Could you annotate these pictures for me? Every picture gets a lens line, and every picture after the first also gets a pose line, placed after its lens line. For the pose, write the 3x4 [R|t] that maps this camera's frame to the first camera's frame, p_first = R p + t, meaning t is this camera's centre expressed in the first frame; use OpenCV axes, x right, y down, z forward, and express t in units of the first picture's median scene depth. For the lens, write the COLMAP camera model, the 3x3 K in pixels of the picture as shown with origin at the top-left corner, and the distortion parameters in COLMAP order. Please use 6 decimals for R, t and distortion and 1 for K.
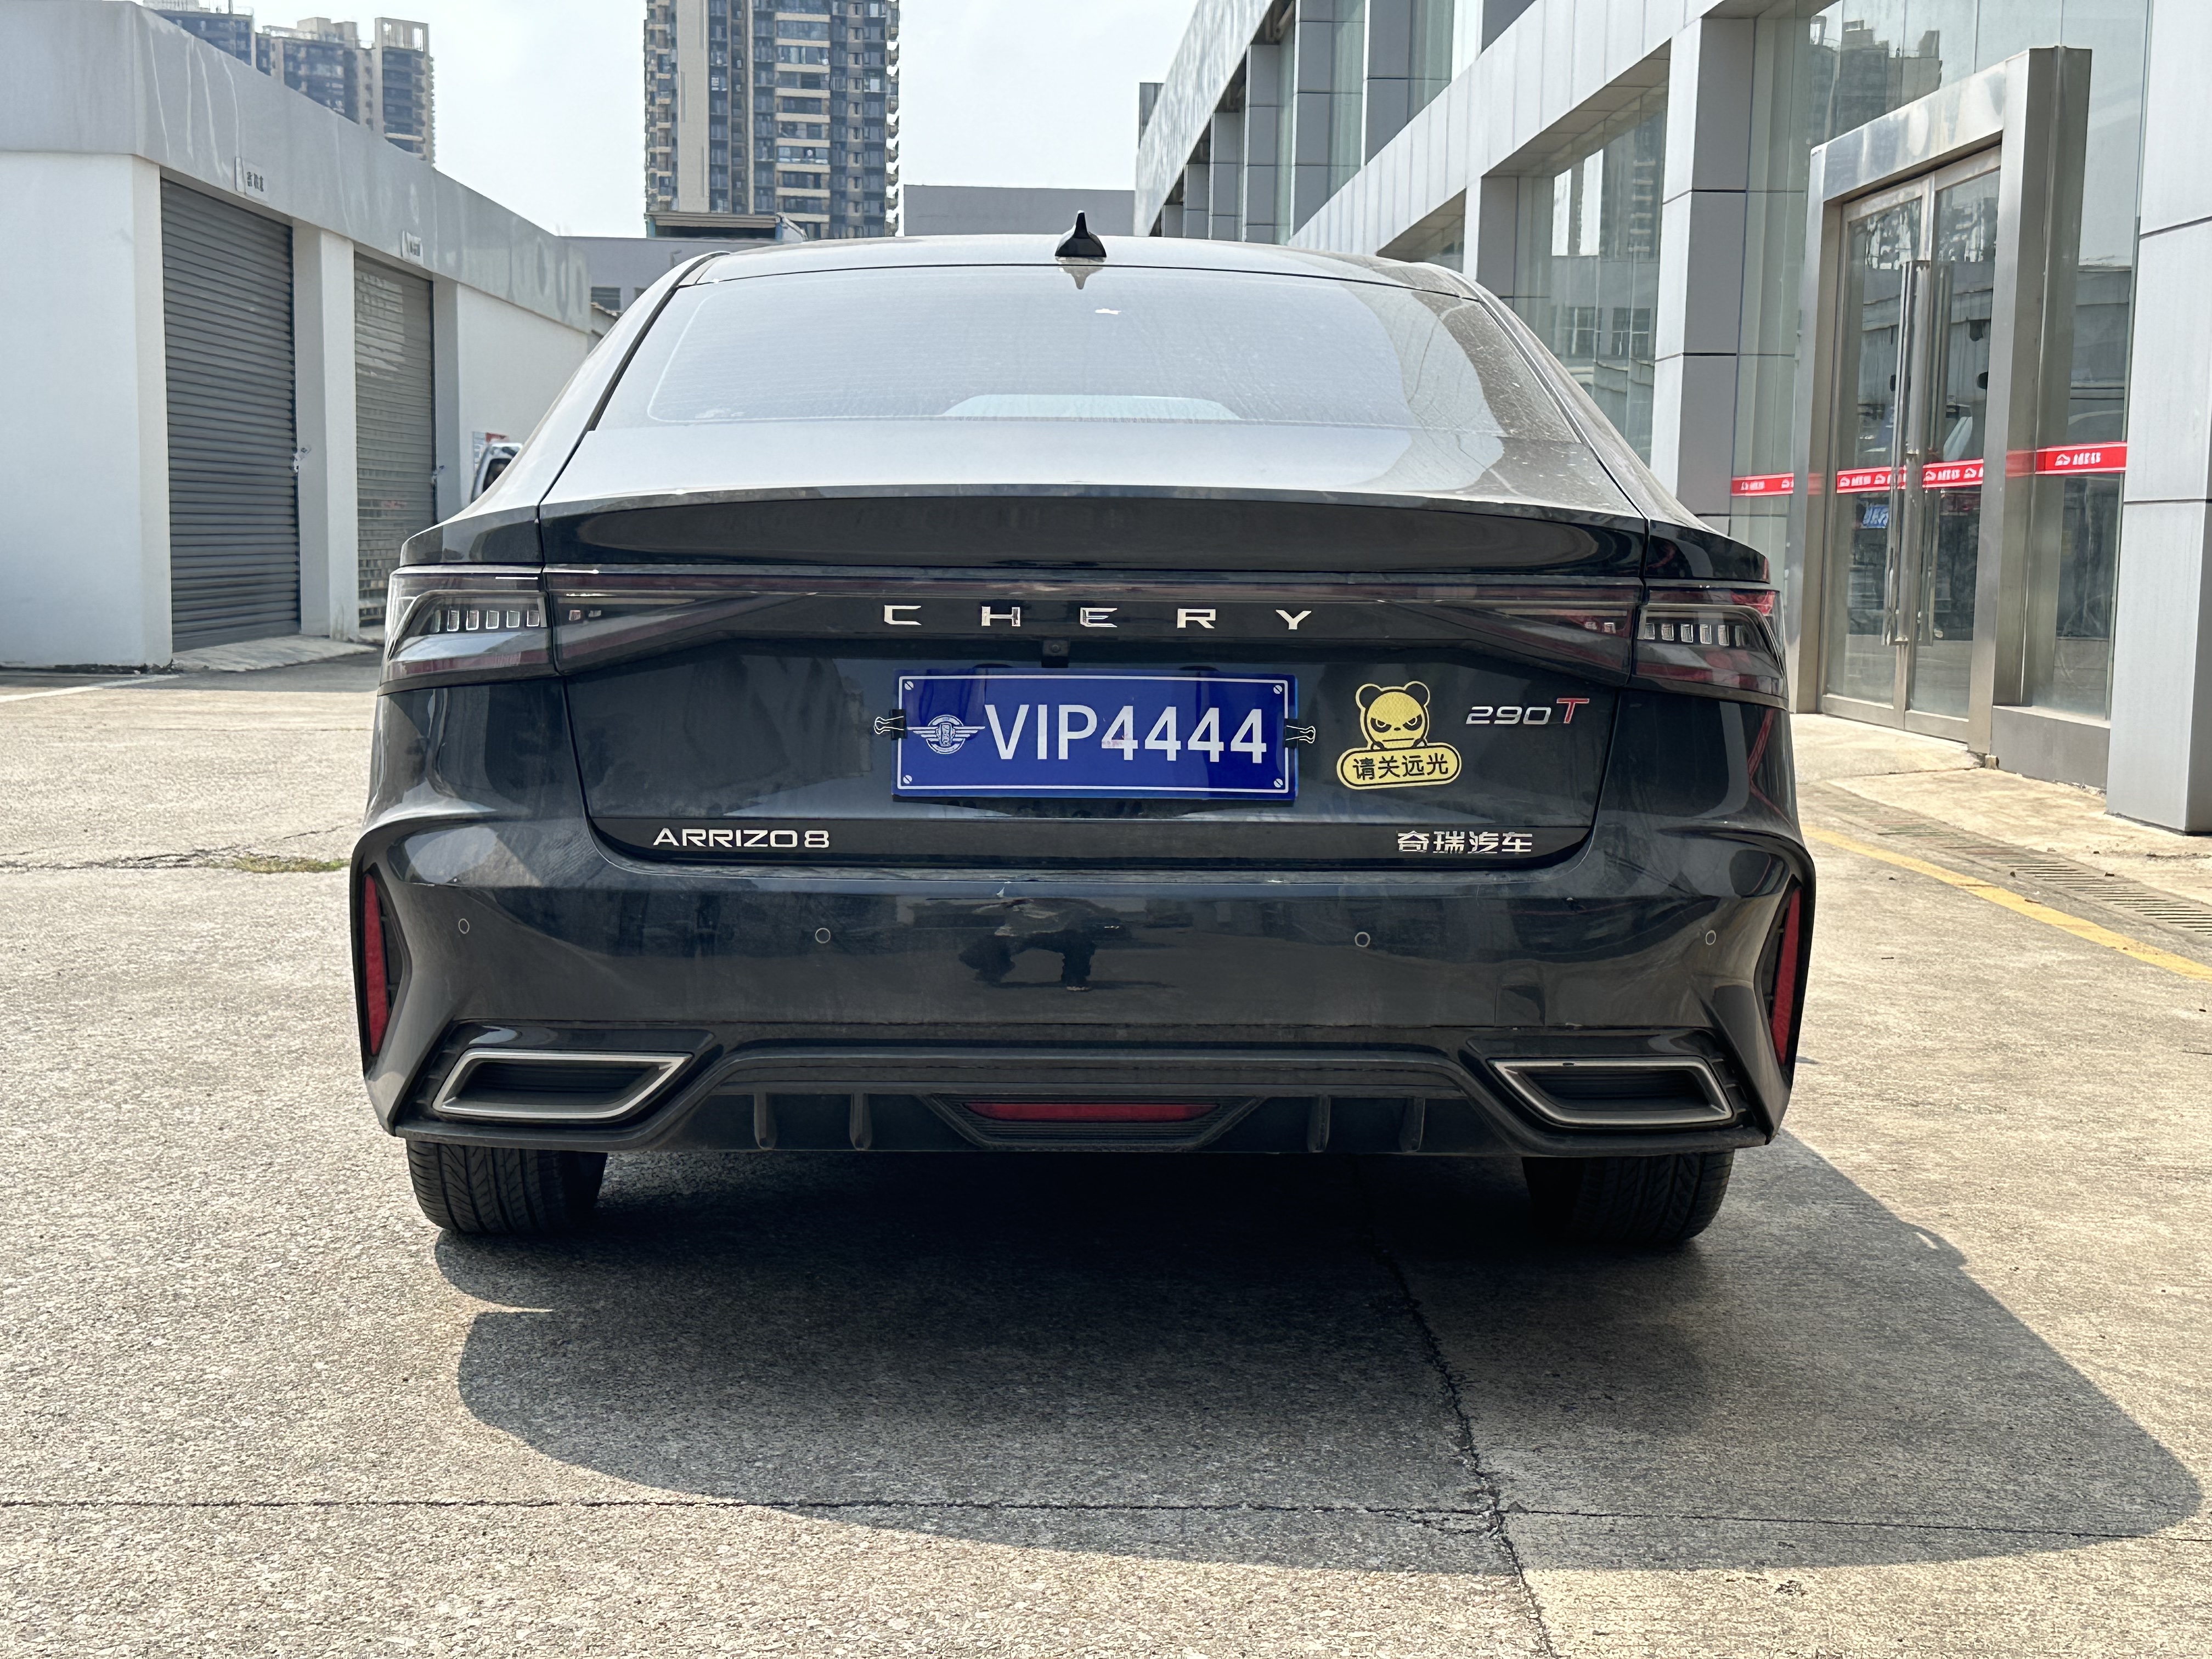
lens RADIAL K [[3000.4, 0, 1103.9], [0, 3000.4, 833.8], [0, 0, 1]] dist [0.110427, 0.000000]
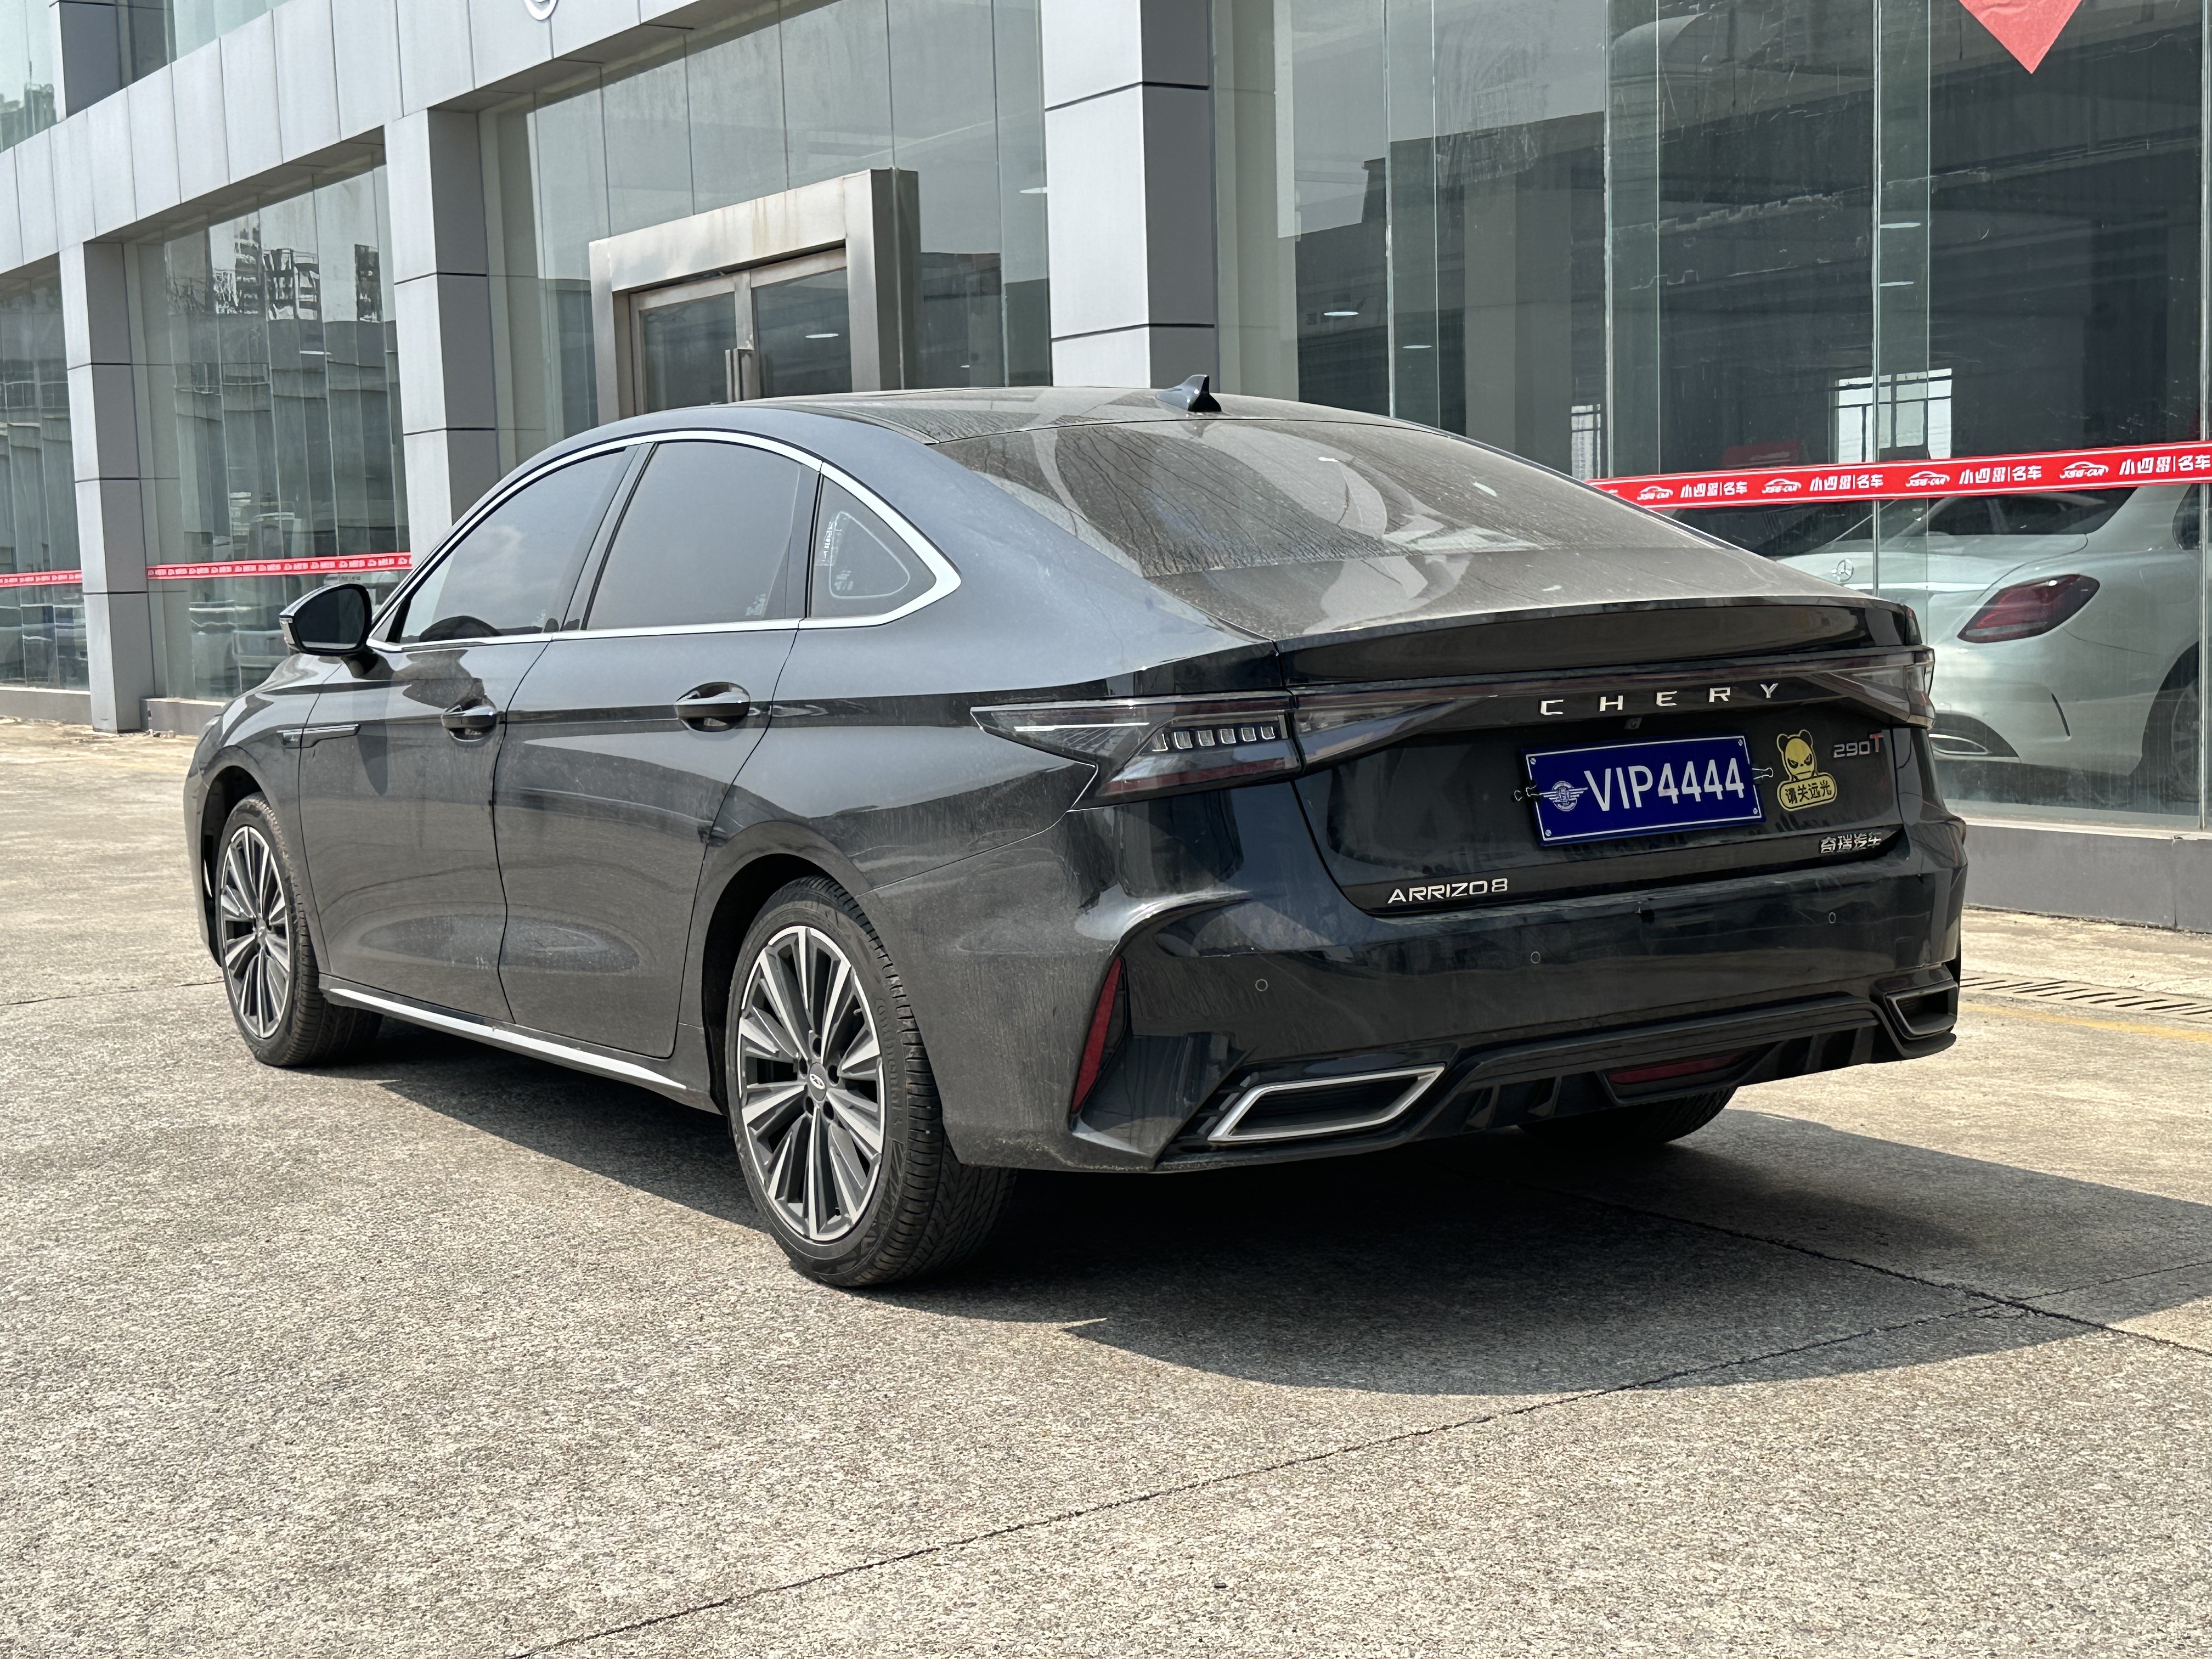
lens RADIAL K [[3000.4, 0, 1102.1], [0, 3000.4, 827.9], [0, 0, 1]] dist [0.110427, 0.000000]
pose [[0.849885, -0.089271, 0.519352, -0.903621], [0.098530, 0.995086, 0.009807, -0.051946], [-0.517675, 0.042837, 0.854504, -0.013876]]
